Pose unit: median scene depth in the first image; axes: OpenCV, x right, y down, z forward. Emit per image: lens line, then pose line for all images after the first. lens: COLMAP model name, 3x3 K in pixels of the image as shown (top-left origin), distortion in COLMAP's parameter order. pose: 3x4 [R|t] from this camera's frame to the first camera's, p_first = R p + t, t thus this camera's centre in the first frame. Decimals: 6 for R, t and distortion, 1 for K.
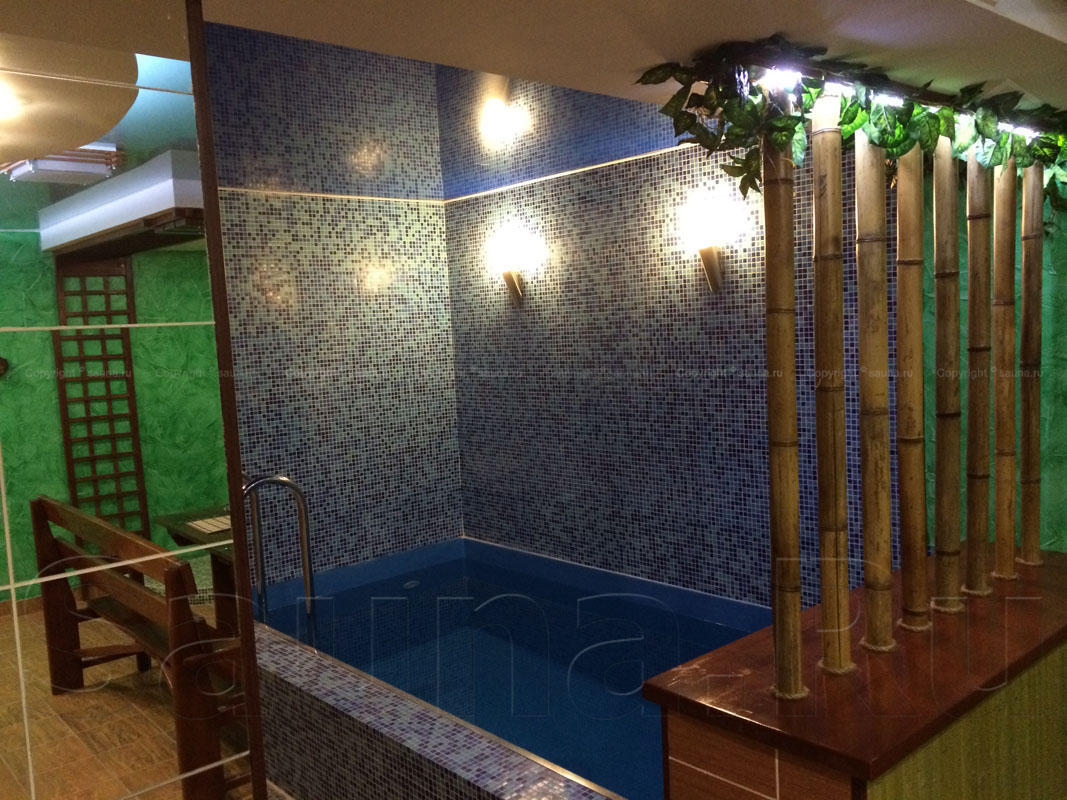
lens RADIAL K [[922.3, 0, 533.0], [0, 922.3, 398.7], [0, 0, 1]] dist [0.010235, 0.000806]
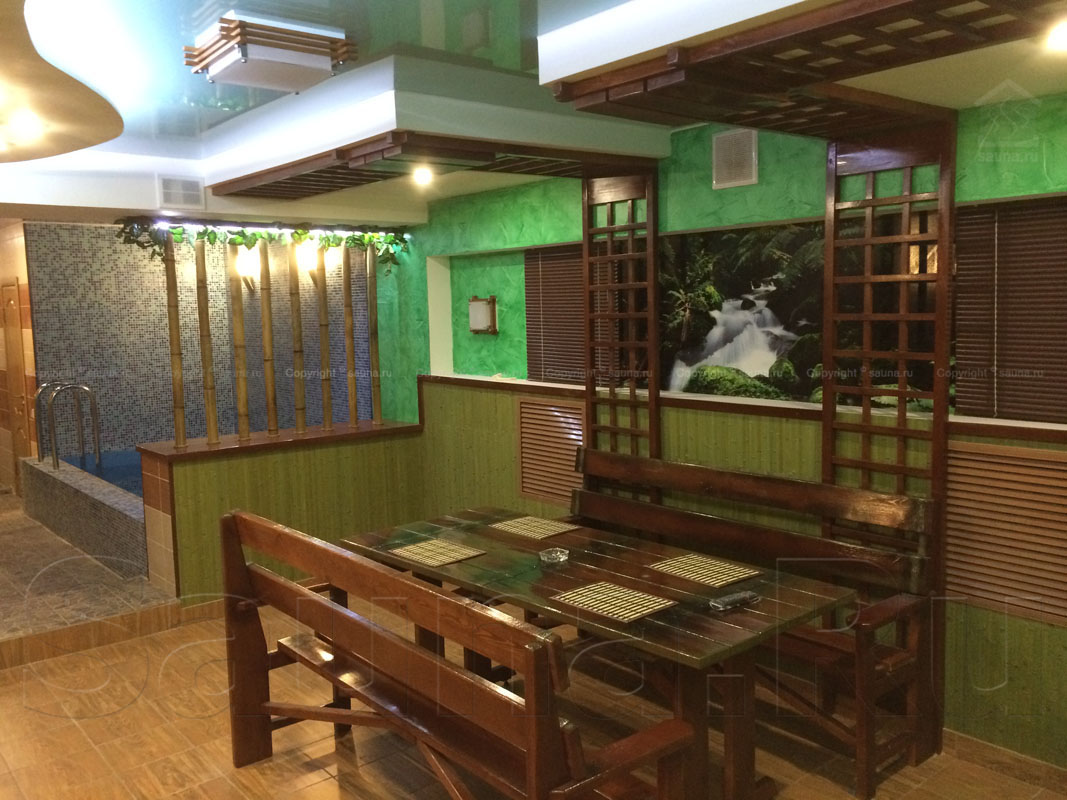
lens RADIAL K [[922.3, 0, 534.2], [0, 922.3, 401.7], [0, 0, 1]] dist [0.010235, 0.000806]
pose [[0.999297, 0.032969, -0.017840, 0.543514], [-0.032597, 0.999253, 0.020748, 0.040883], [0.018511, -0.020151, 0.999626, -0.680985]]
